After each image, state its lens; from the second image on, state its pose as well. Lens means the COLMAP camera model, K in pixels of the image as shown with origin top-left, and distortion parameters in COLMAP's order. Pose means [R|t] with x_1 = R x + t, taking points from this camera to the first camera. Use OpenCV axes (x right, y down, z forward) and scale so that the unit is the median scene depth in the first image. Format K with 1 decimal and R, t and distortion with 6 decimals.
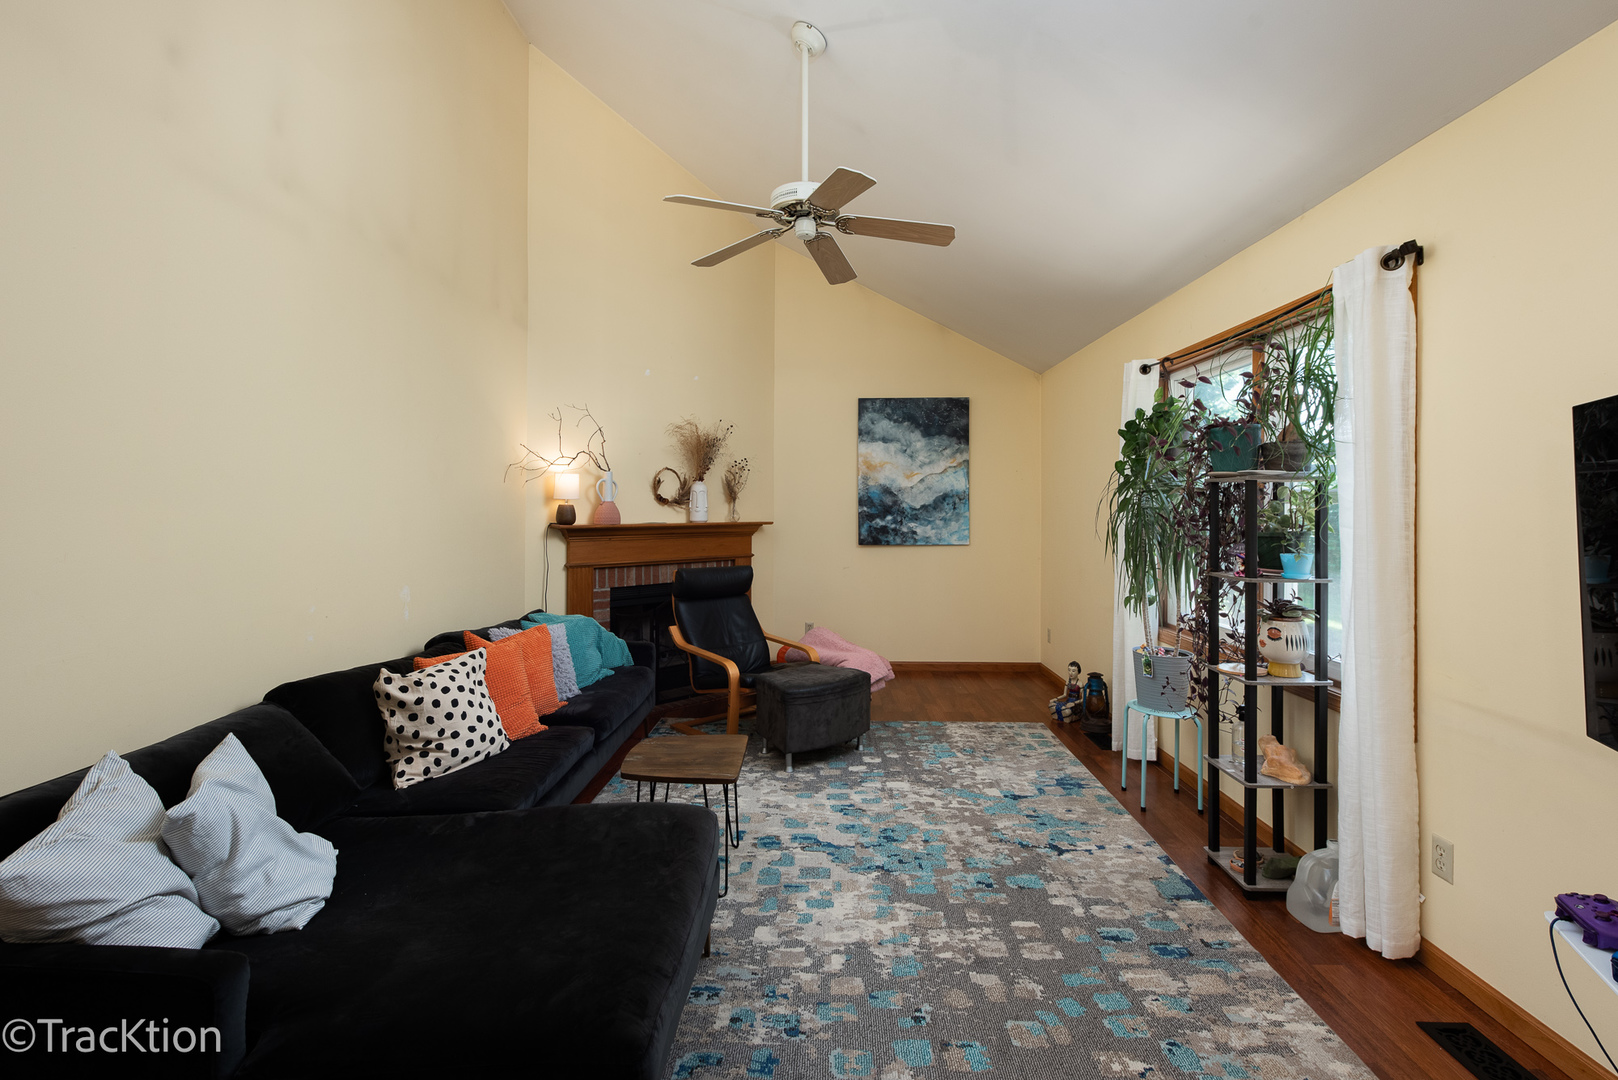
lens RADIAL K [[723.5, 0, 810.9], [0, 723.5, 499.6], [0, 0, 1]] dist [0.002168, 0.000360]
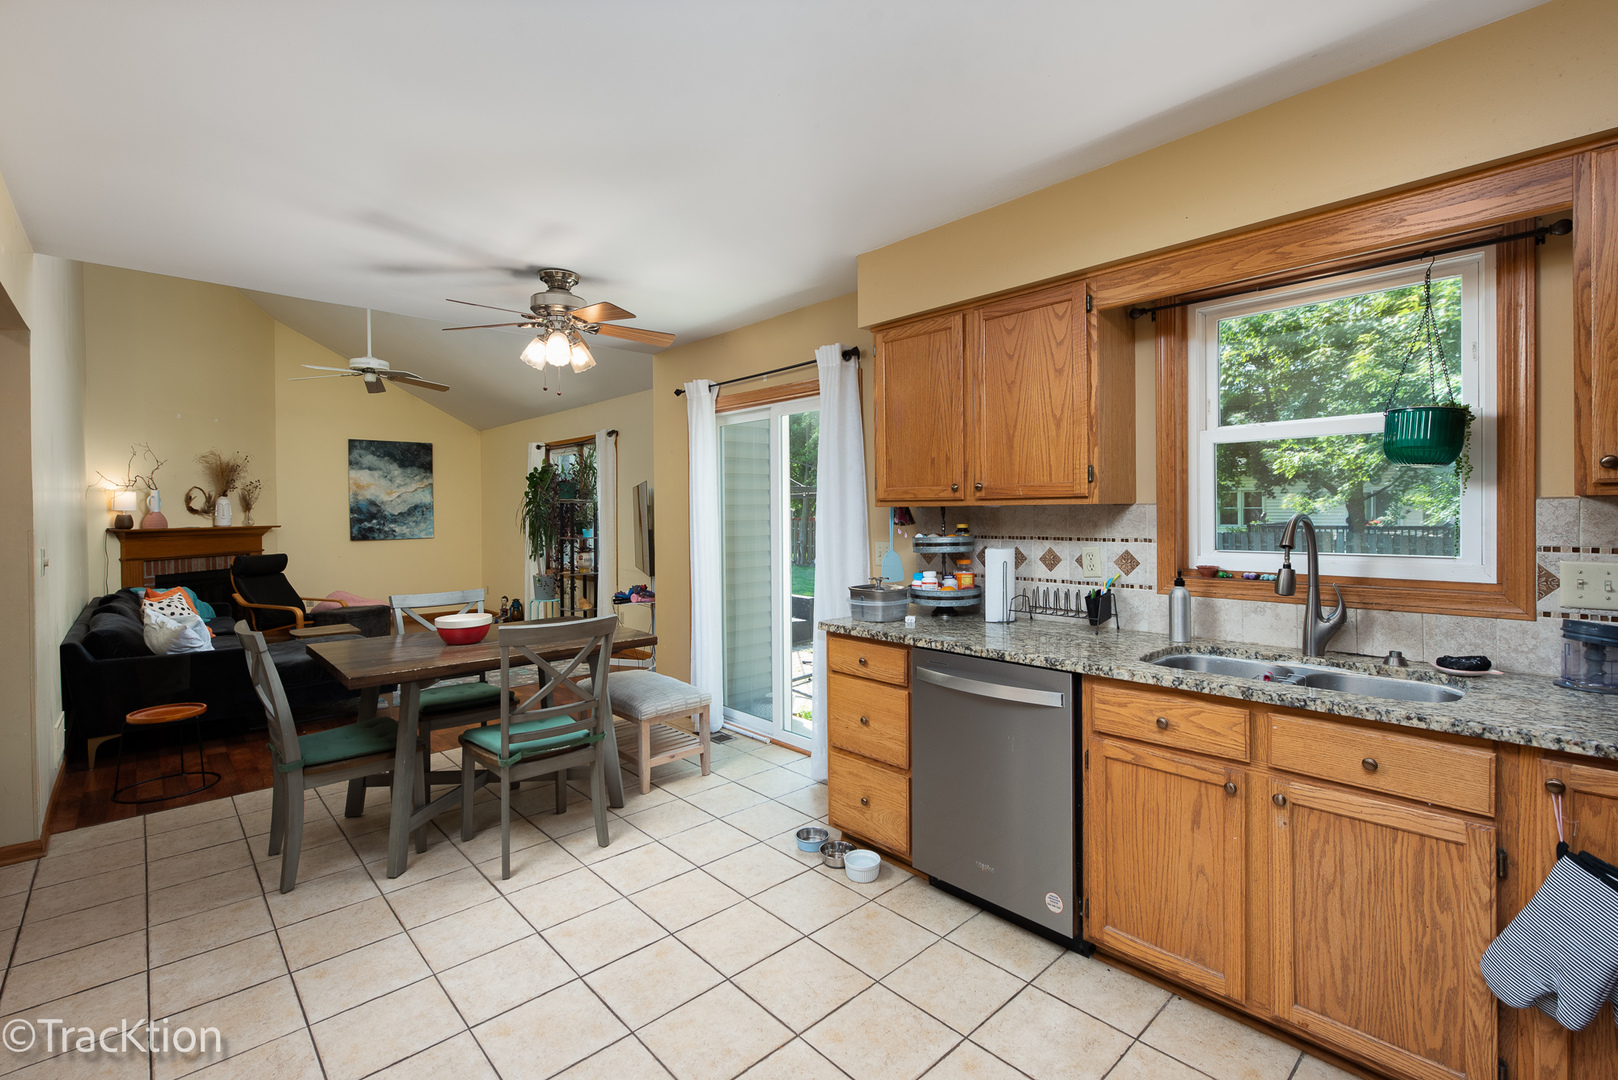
lens RADIAL K [[723.5, 0, 825.9], [0, 723.5, 513.5], [0, 0, 1]] dist [0.002168, 0.000360]
pose [[0.709396, -0.009323, 0.704749, -0.314554], [0.001814, 0.999933, 0.011403, -0.006935], [-0.704808, -0.006811, 0.709365, -0.789633]]
